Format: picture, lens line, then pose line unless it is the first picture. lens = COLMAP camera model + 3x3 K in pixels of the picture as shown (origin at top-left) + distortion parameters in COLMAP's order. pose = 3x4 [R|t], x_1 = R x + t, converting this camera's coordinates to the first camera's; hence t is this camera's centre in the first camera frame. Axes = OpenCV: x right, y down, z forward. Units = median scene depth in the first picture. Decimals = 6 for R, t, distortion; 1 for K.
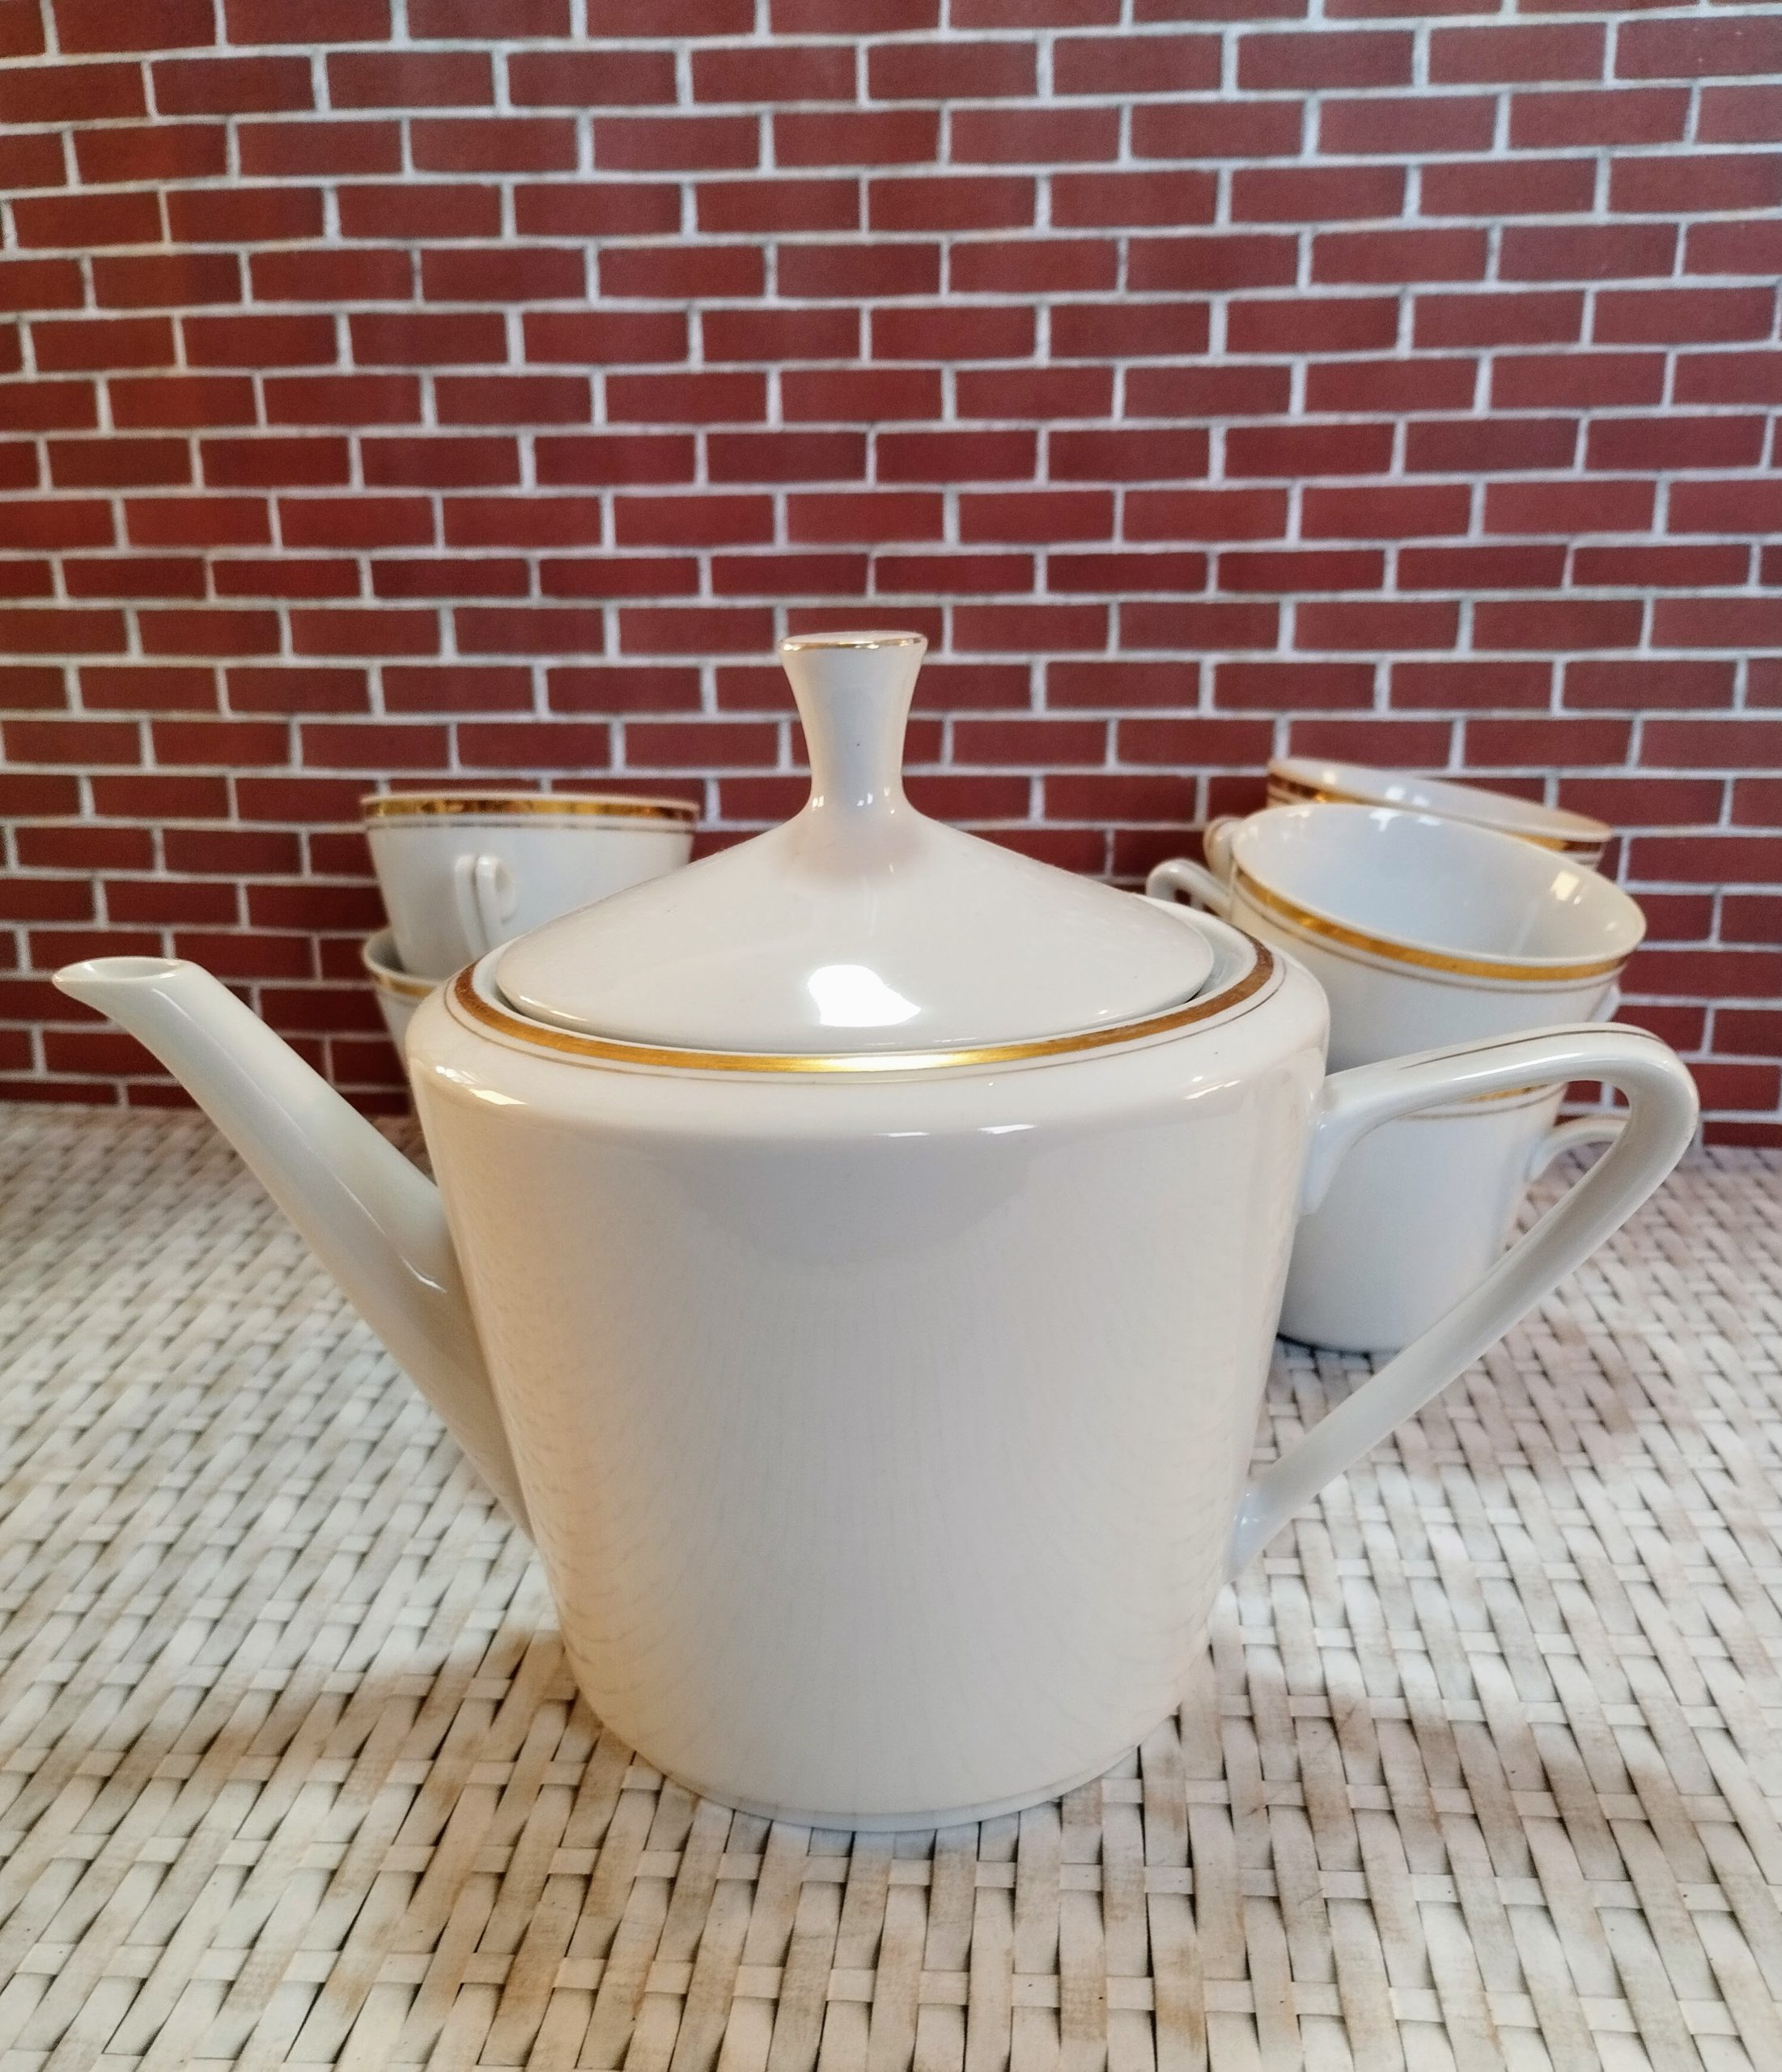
lens RADIAL K [[1913.6, 0, 946.0], [0, 1913.6, 1224.9], [0, 0, 1]] dist [0.042743, -0.002115]
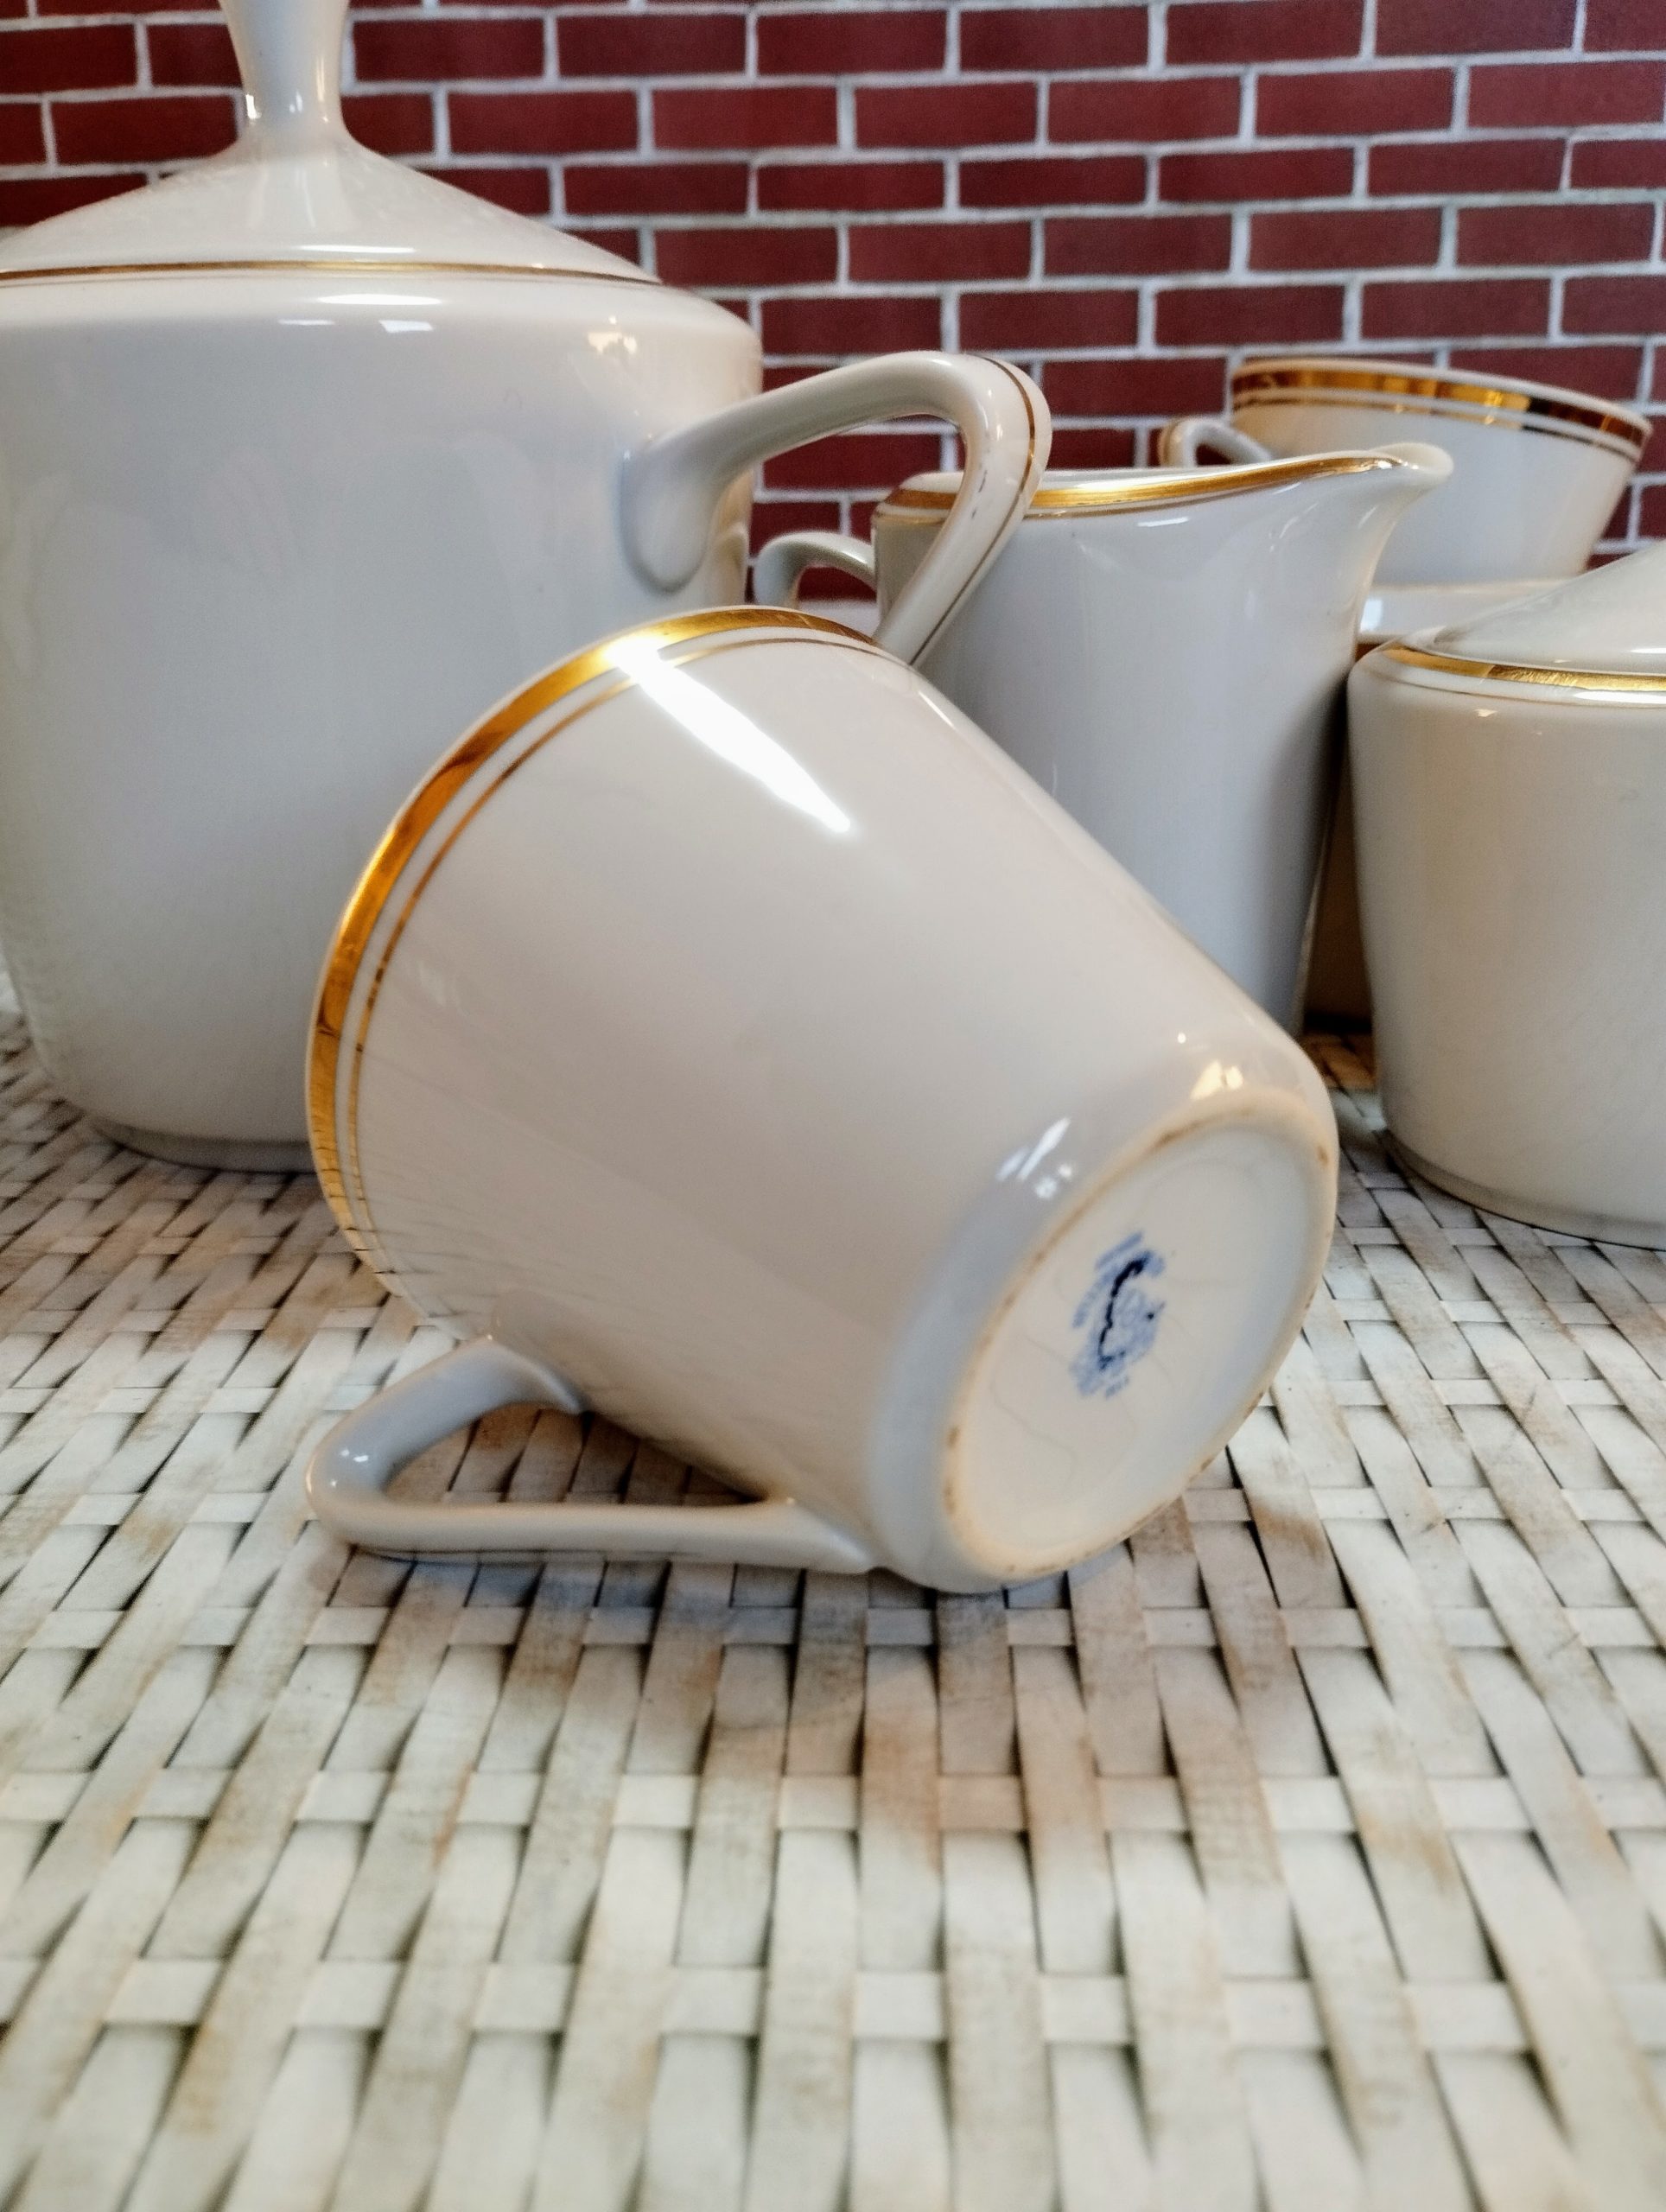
lens RADIAL K [[1739.1, 0, 844.3], [0, 1739.1, 1129.6], [0, 0, 1]] dist [0.060727, -0.093282]
pose [[0.999496, -0.016266, 0.027269, -0.048574], [0.017235, 0.999215, -0.035679, 0.197186], [-0.026667, 0.036131, 0.998991, 0.436712]]
